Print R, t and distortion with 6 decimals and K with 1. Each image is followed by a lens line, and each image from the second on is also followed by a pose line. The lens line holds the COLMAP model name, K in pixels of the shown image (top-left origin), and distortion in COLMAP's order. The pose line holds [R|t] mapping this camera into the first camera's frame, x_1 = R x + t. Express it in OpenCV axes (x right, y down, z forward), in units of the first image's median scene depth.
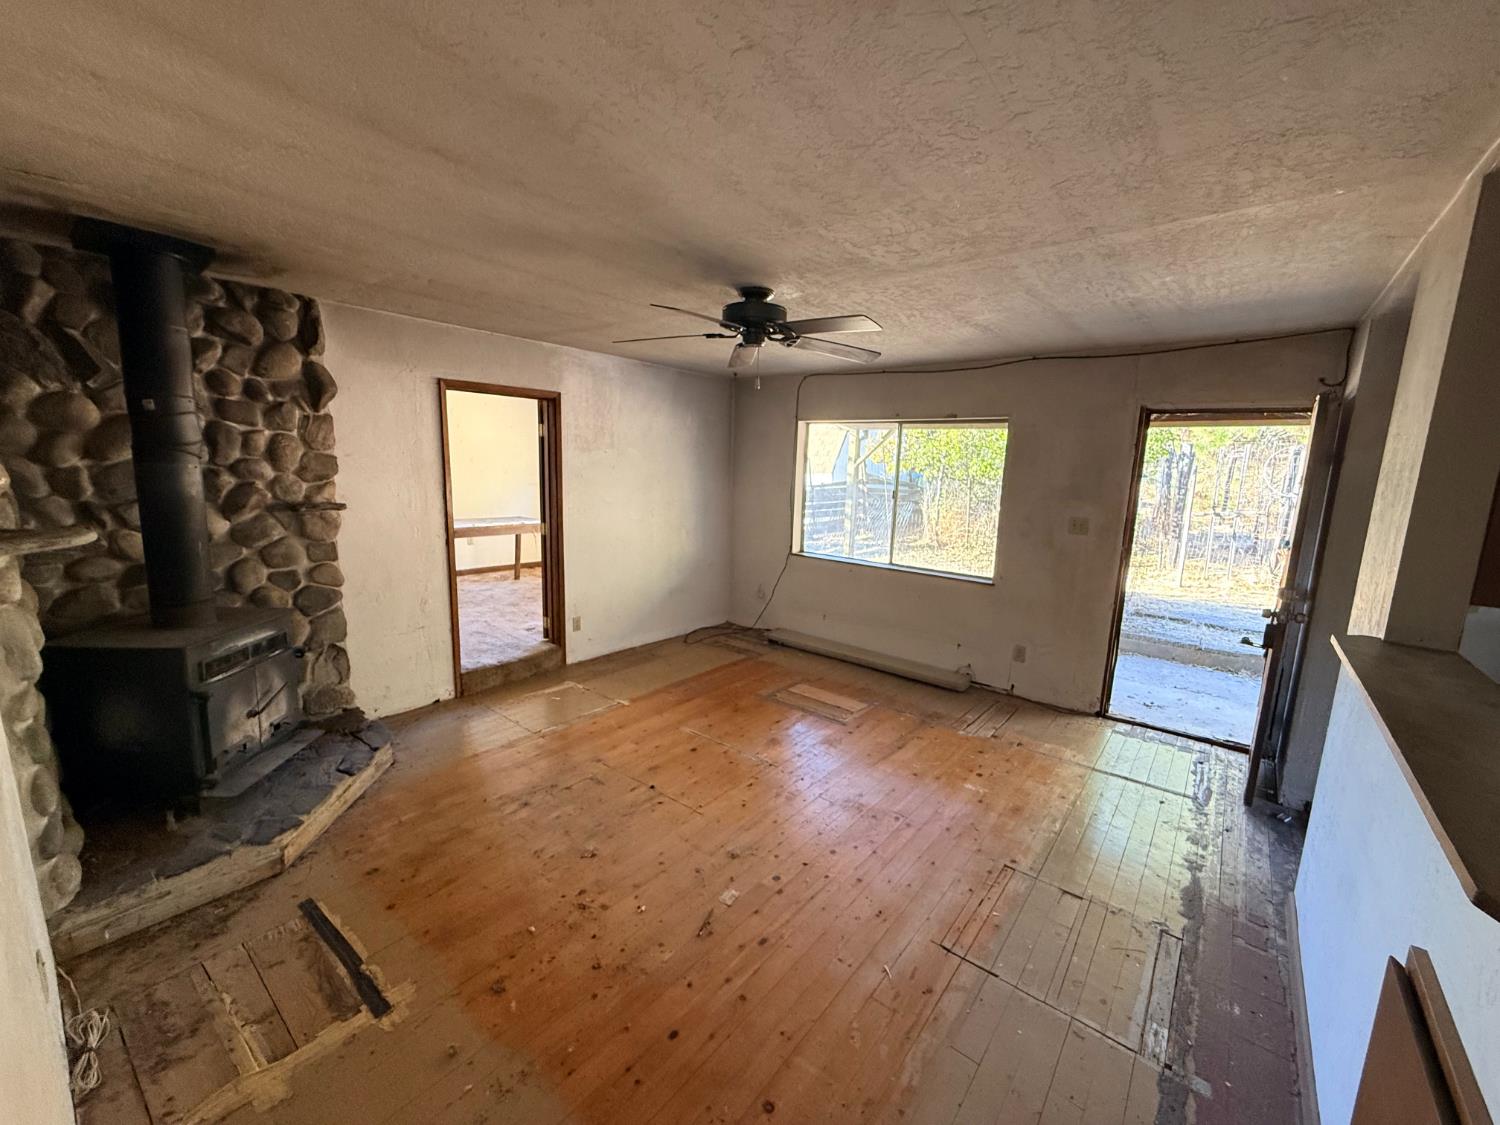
lens RADIAL K [[598.8, 0, 745.6], [0, 598.8, 562.8], [0, 0, 1]] dist [-0.001186, -0.000074]
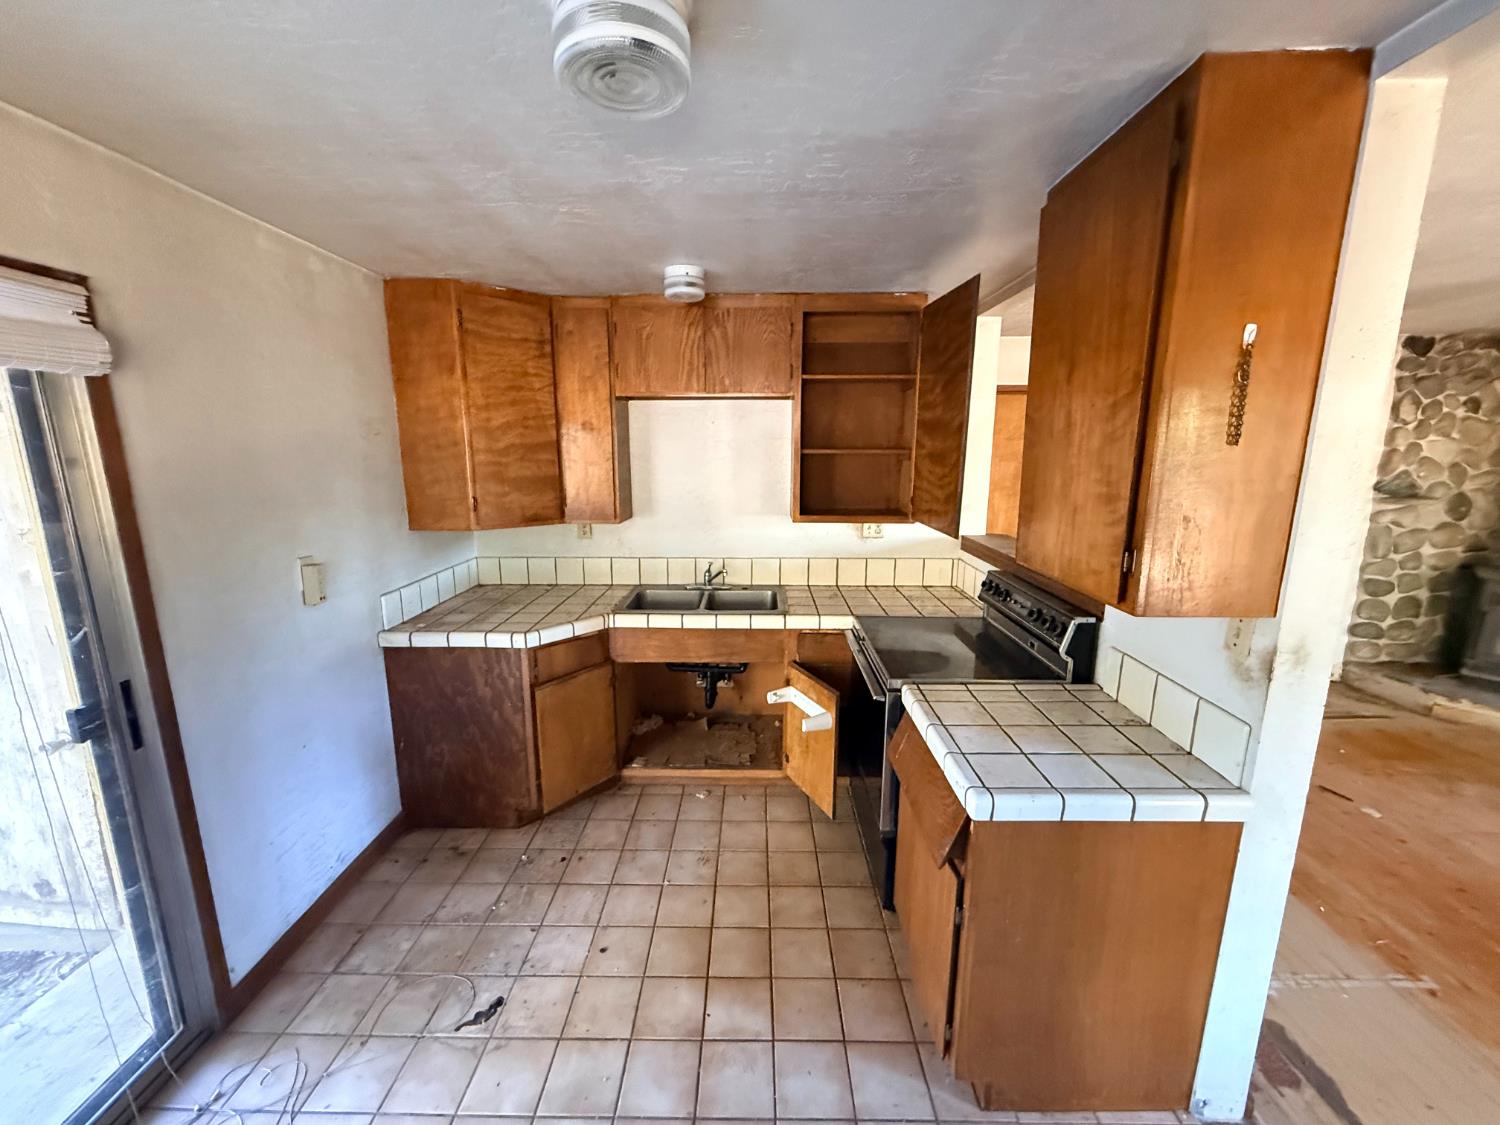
lens RADIAL K [[598.8, 0, 745.6], [0, 598.8, 562.8], [0, 0, 1]] dist [-0.001186, -0.000074]
pose [[-0.782650, 0.090550, -0.615840, 1.183844], [-0.126538, 0.945559, 0.299843, -0.095794], [0.609464, 0.312599, -0.728584, 0.661139]]
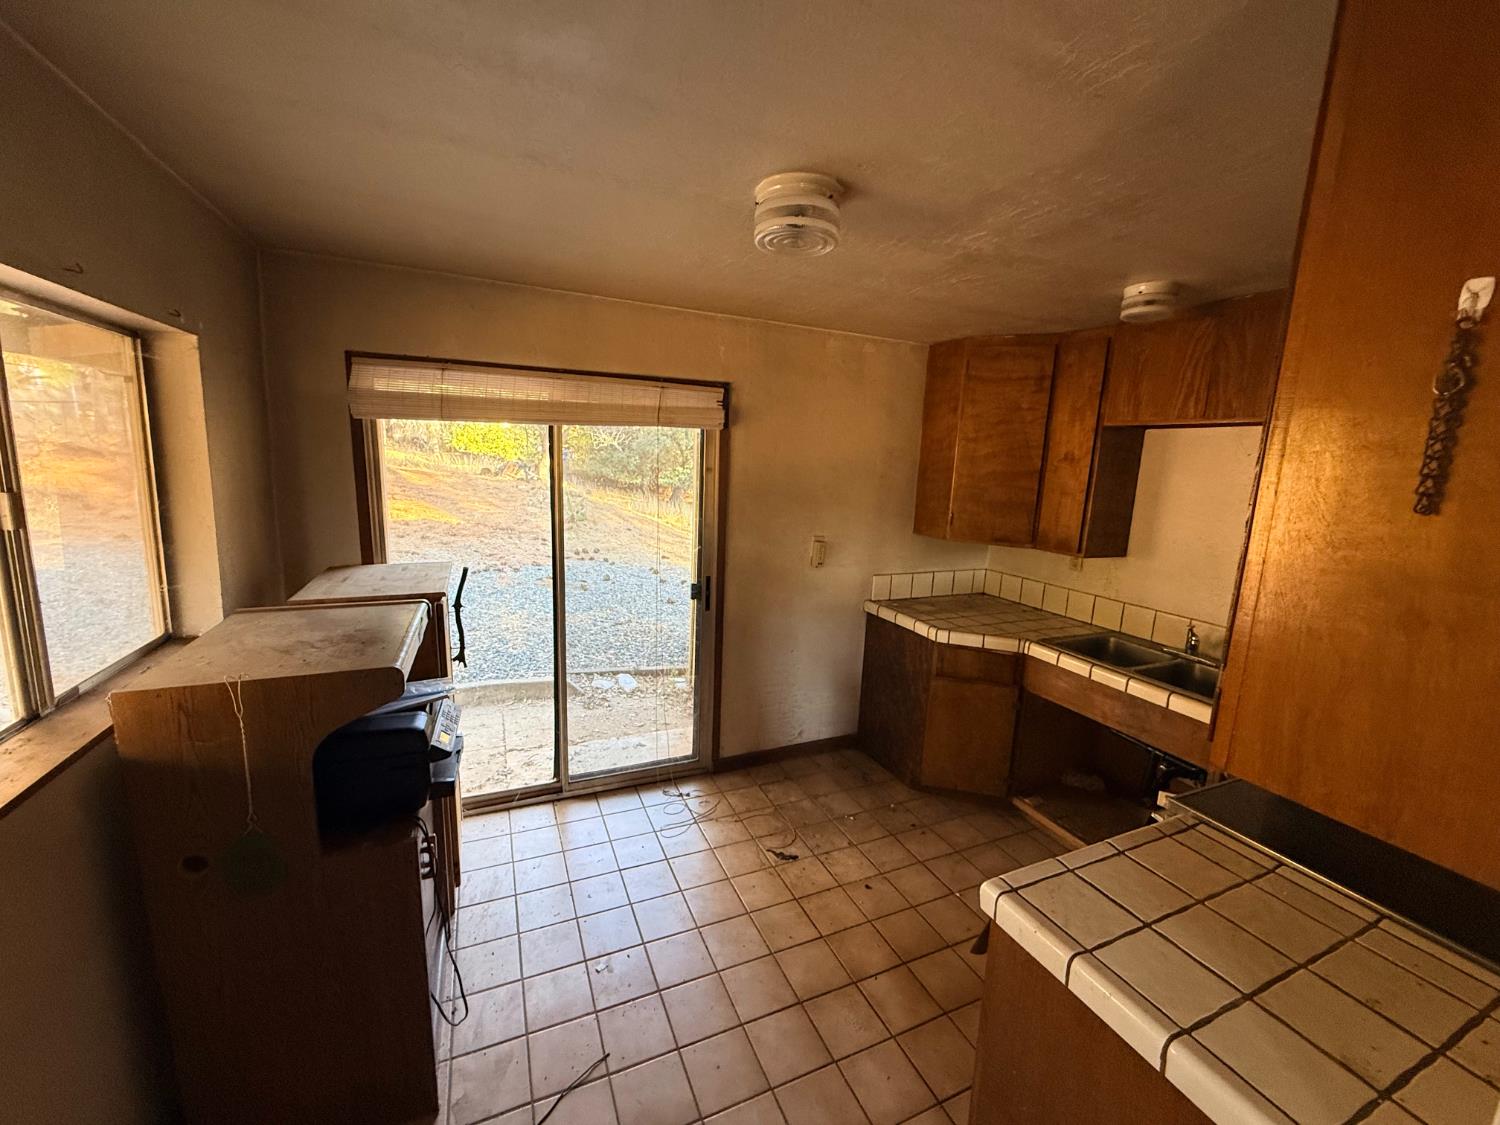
lens RADIAL K [[598.8, 0, 745.6], [0, 598.8, 562.8], [0, 0, 1]] dist [-0.001186, -0.000074]
pose [[-0.886787, -0.141659, 0.439933, 0.817385], [0.013699, 0.943395, 0.331387, -0.143651], [-0.461975, 0.299897, -0.834650, 0.818477]]
